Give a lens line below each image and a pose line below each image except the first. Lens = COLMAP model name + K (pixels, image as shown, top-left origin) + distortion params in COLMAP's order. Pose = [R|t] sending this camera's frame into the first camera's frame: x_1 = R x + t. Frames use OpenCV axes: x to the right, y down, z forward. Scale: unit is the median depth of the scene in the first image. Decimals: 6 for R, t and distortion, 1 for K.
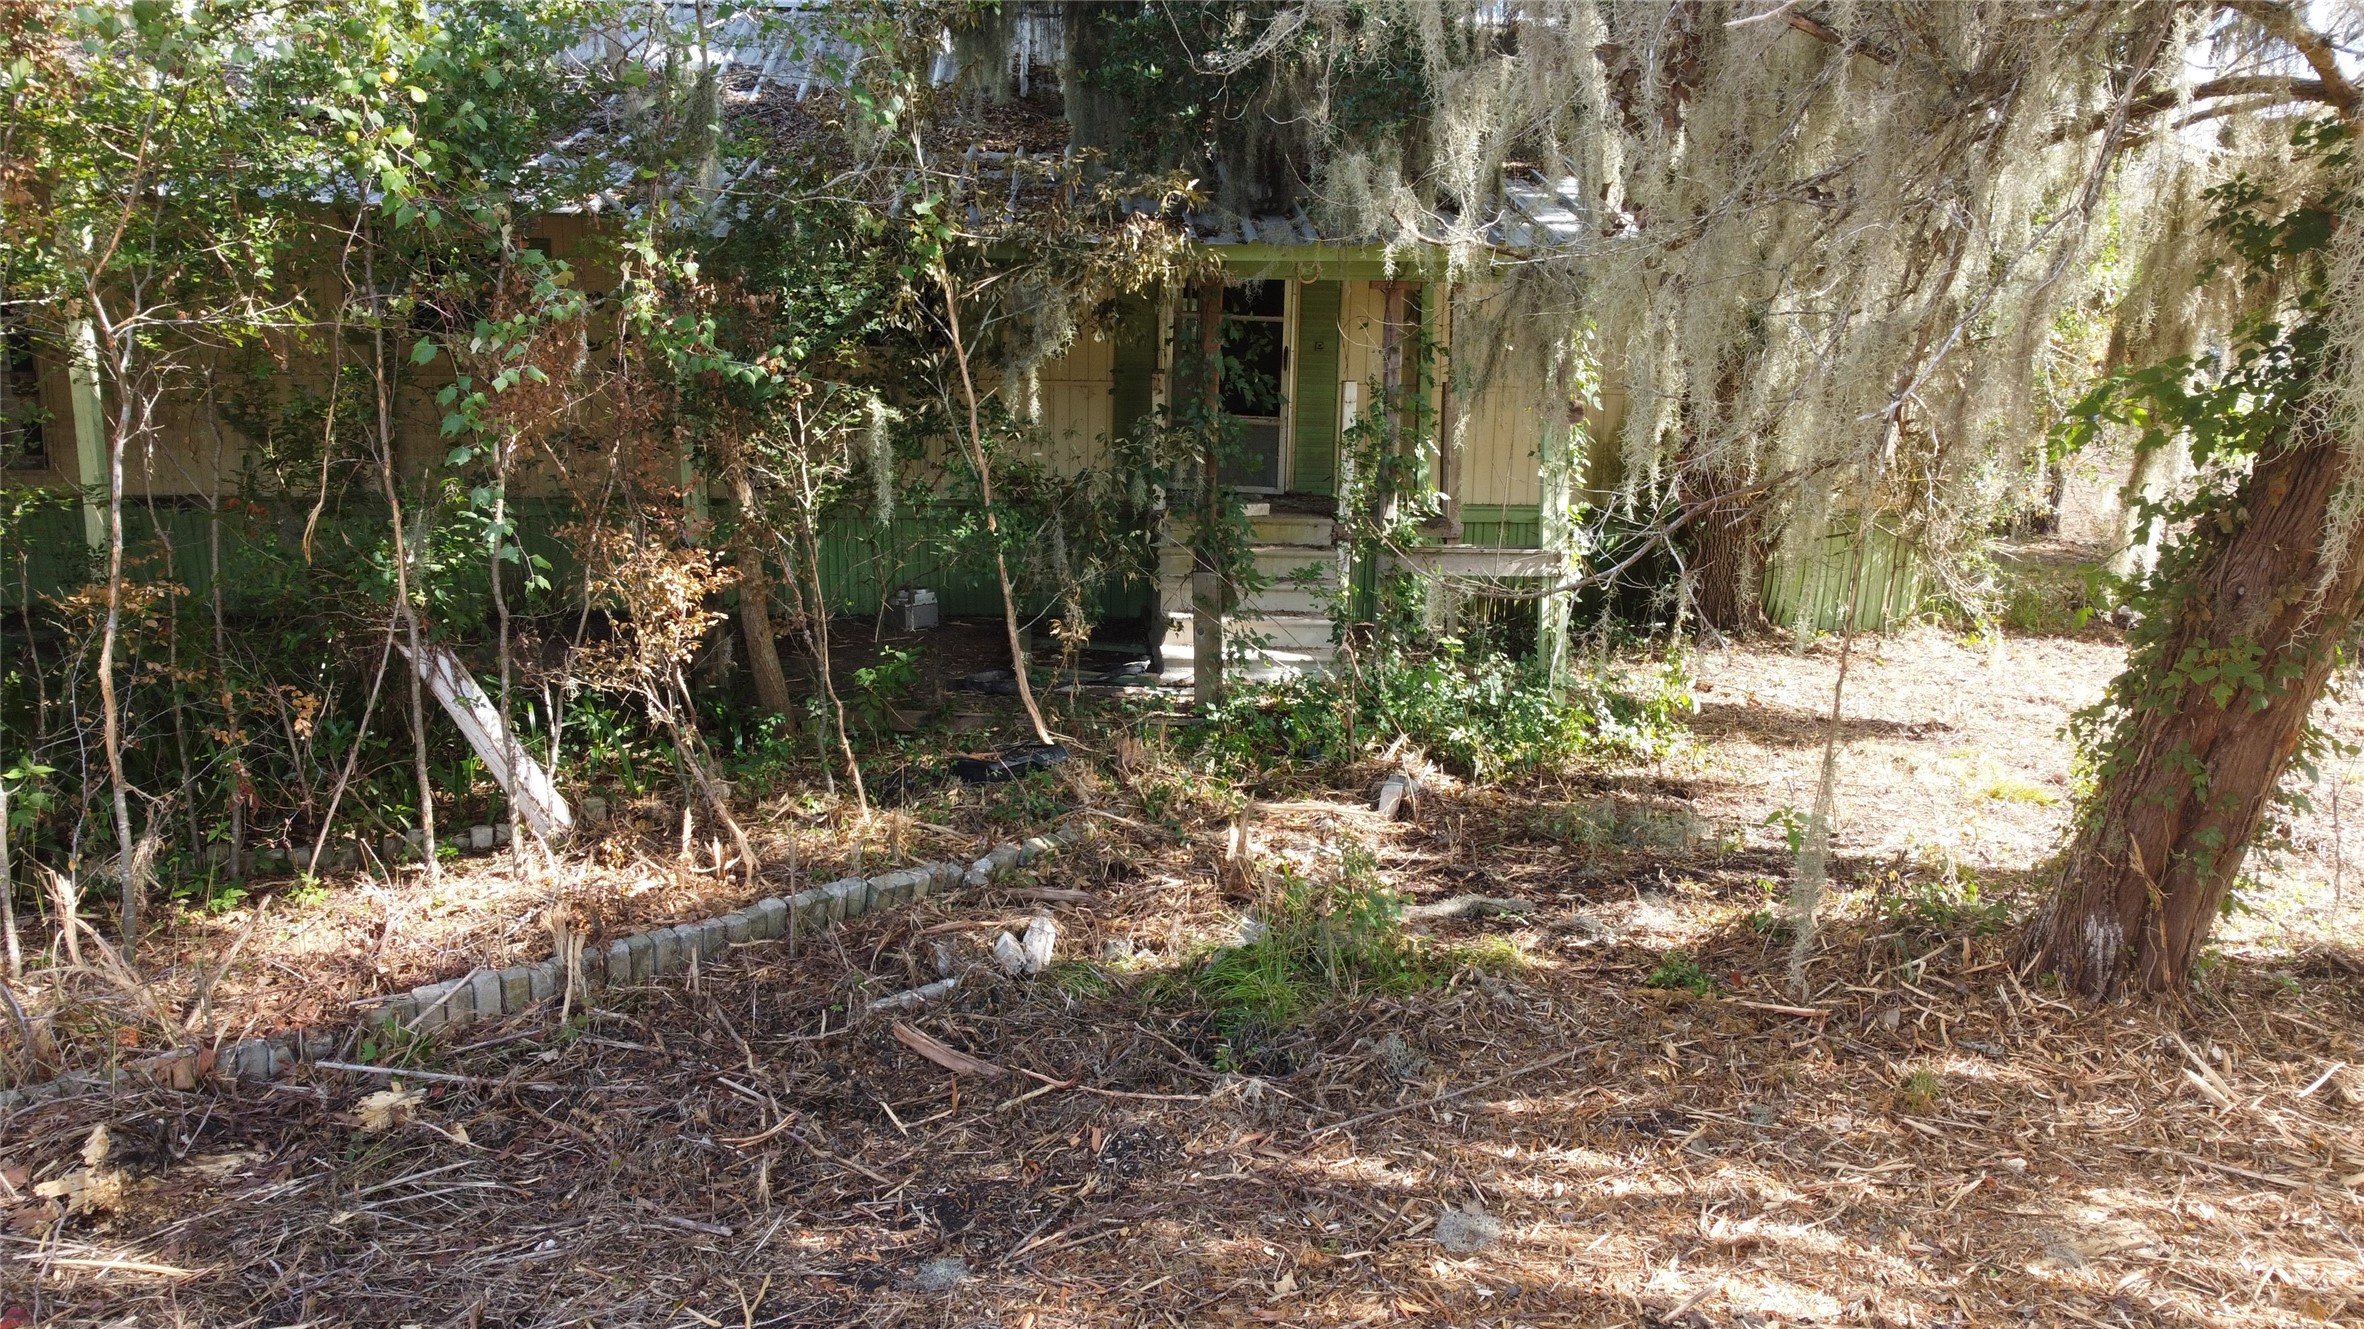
lens RADIAL K [[1764.8, 0, 1174.4], [0, 1764.8, 669.6], [0, 0, 1]] dist [0.003458, 0.001801]
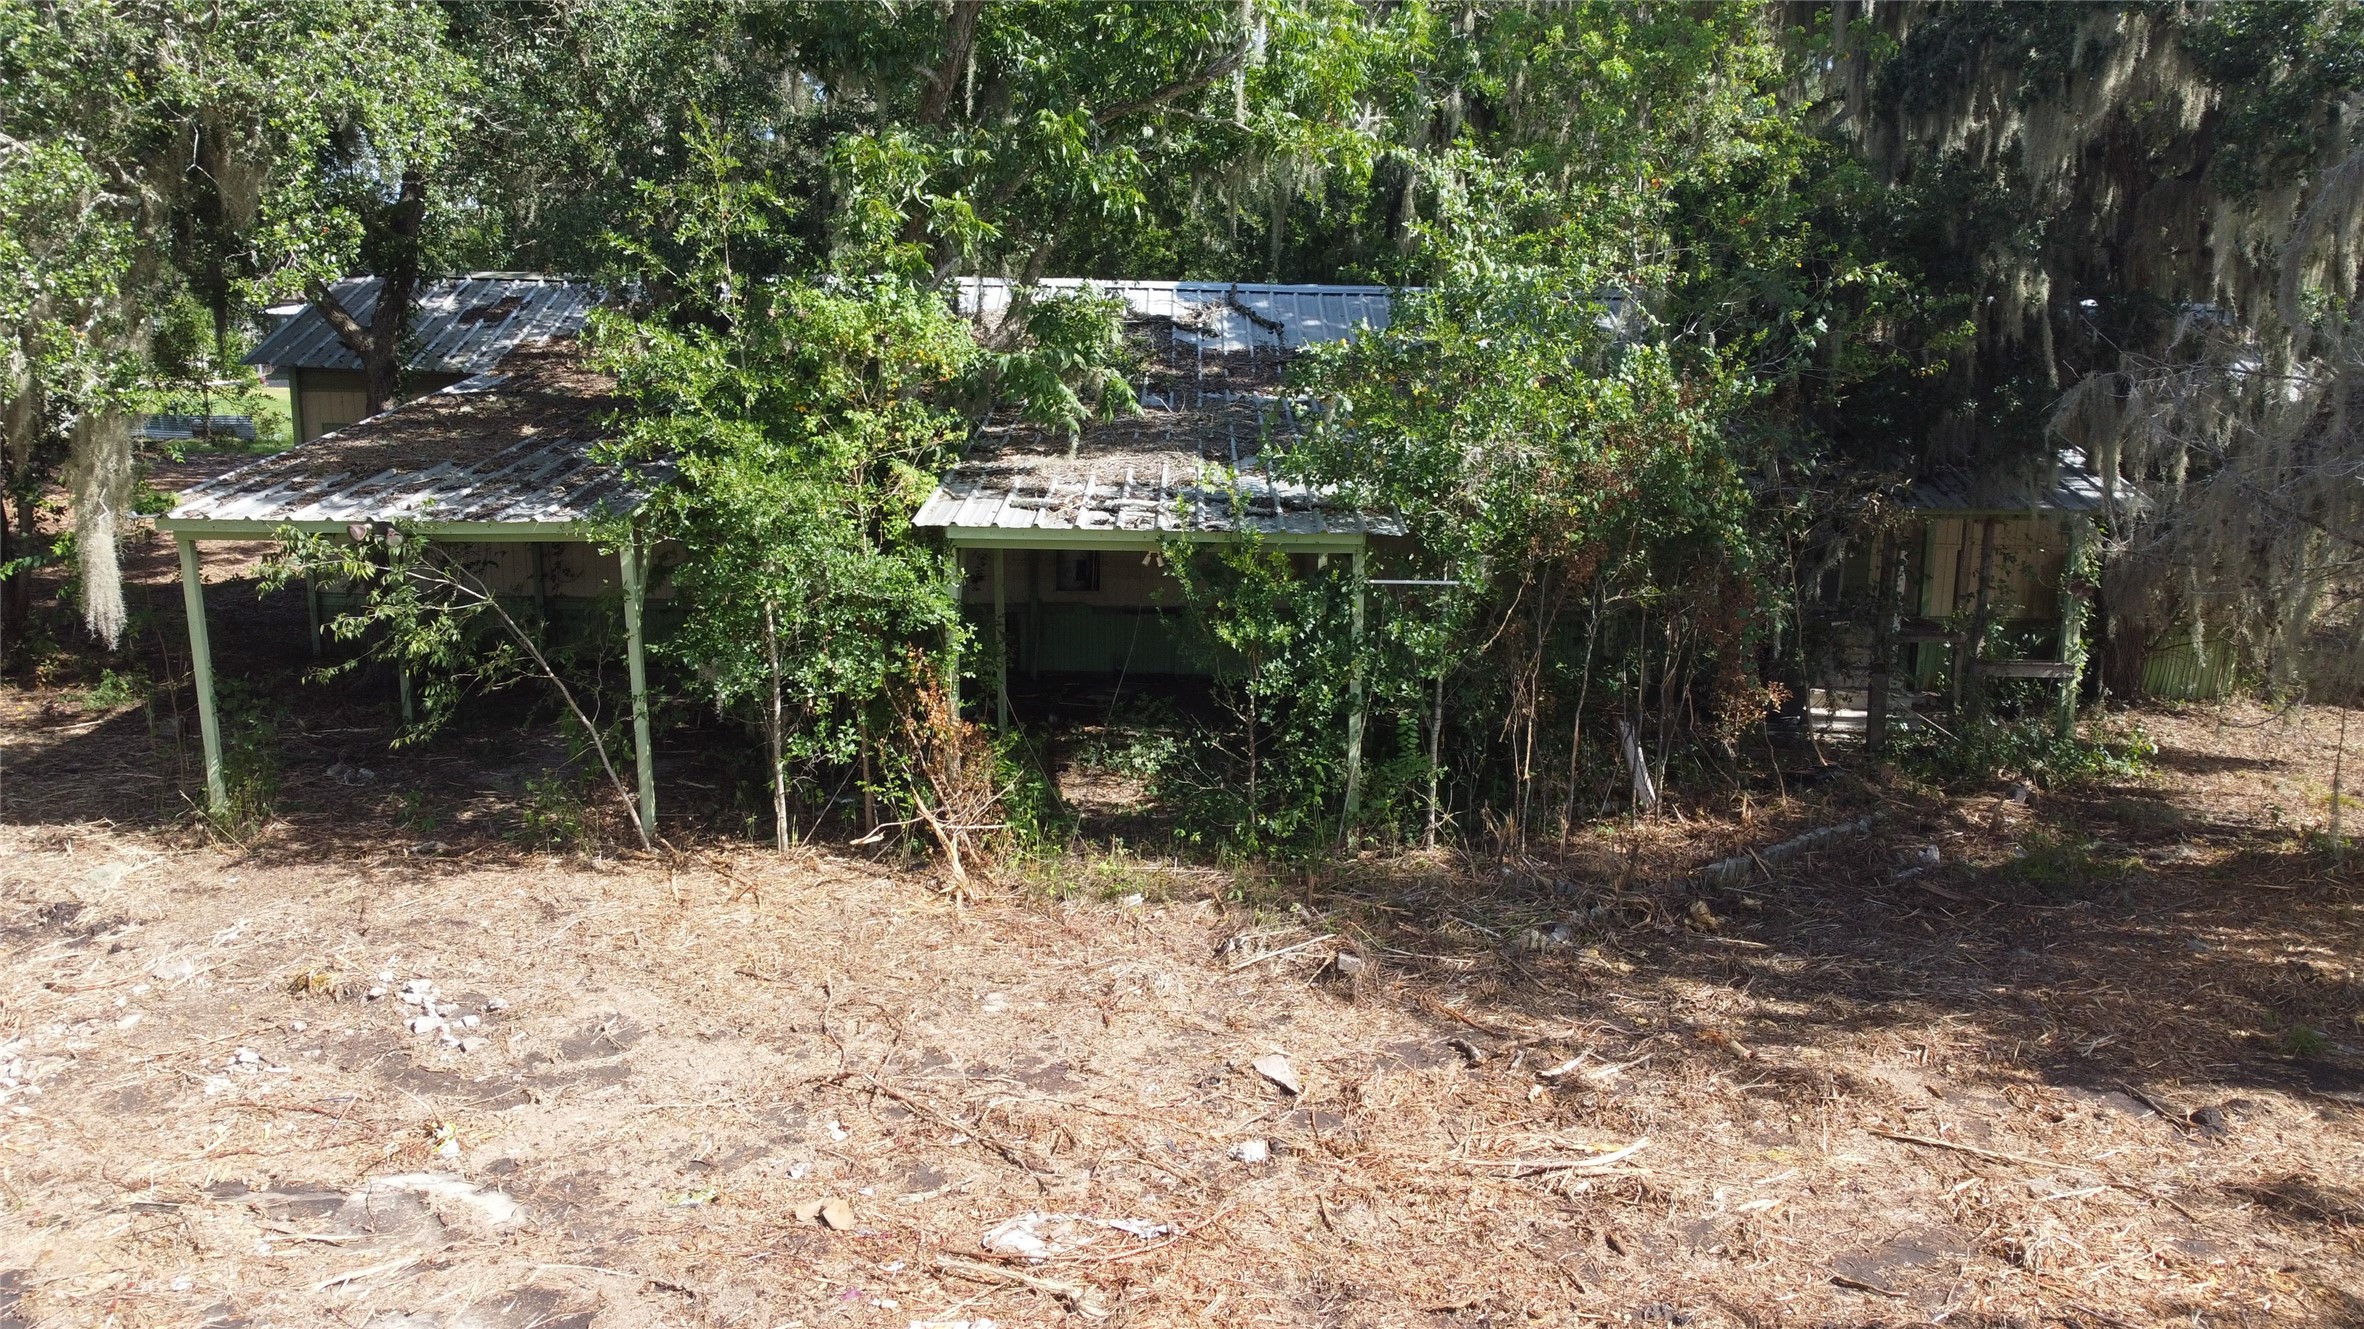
lens RADIAL K [[1764.8, 0, 1174.4], [0, 1764.8, 669.6], [0, 0, 1]] dist [0.003458, 0.001801]
pose [[0.998180, 0.018278, -0.057472, -0.675513], [-0.017920, 0.999817, 0.006736, -0.062747], [0.057585, -0.005693, 0.998324, -0.990678]]
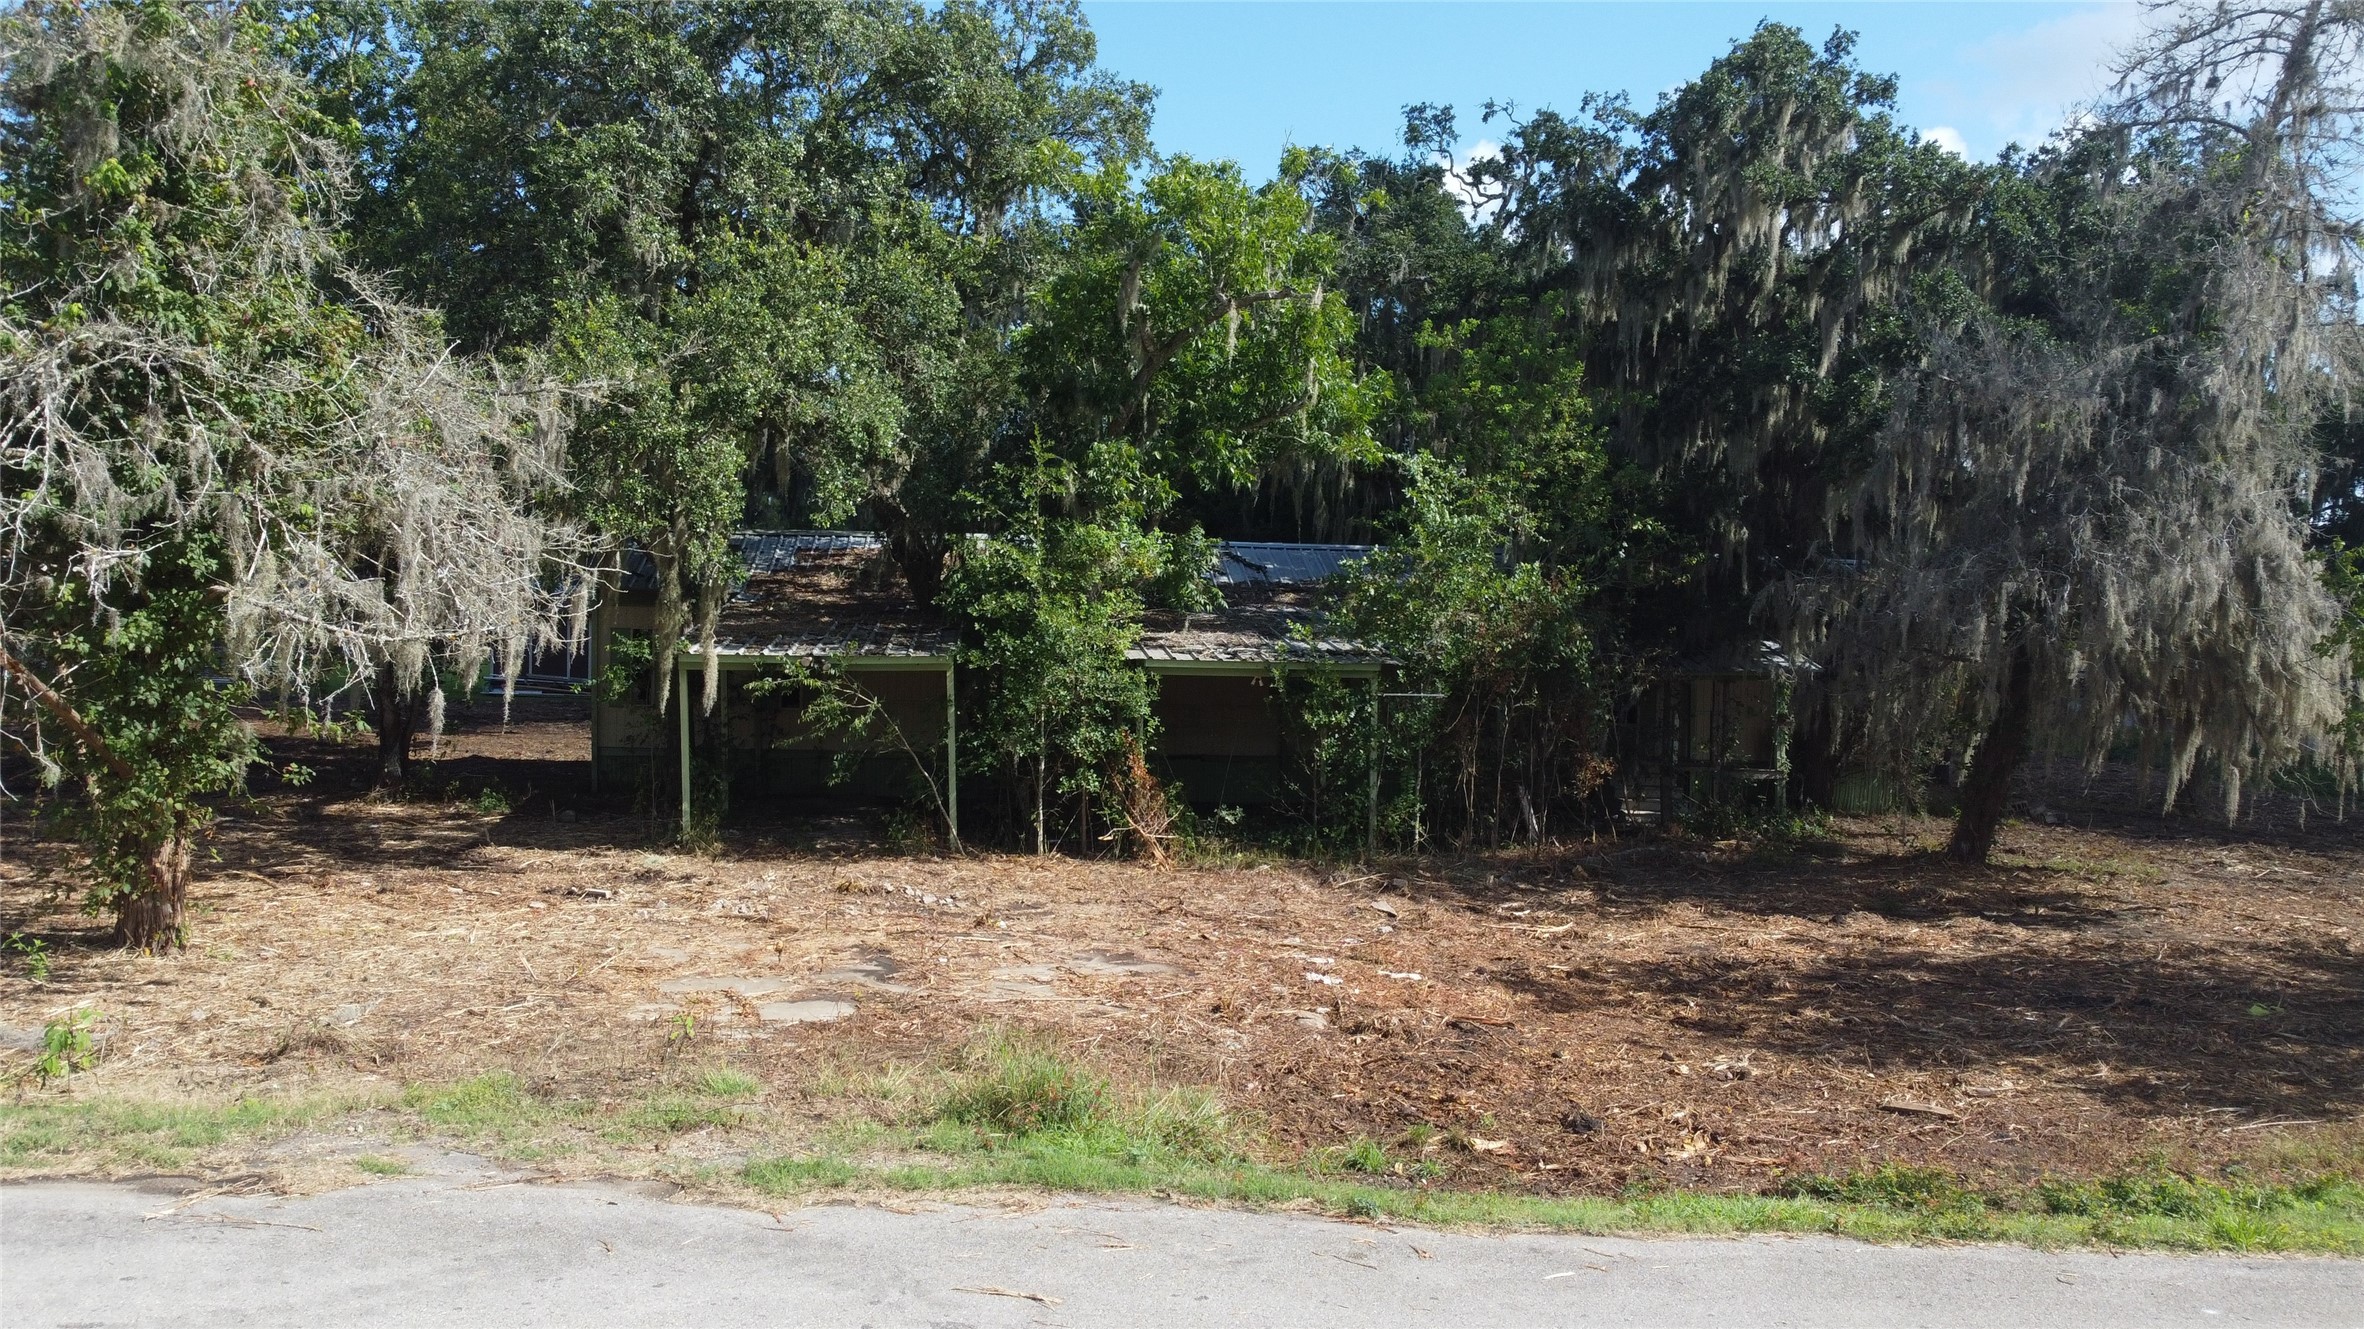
lens RADIAL K [[1764.8, 0, 1174.4], [0, 1764.8, 669.6], [0, 0, 1]] dist [0.003458, 0.001801]
pose [[0.998555, 0.009567, 0.052880, -1.023109], [-0.001427, 0.988398, -0.151882, 0.216813], [-0.053719, 0.151588, 0.986983, -1.994634]]
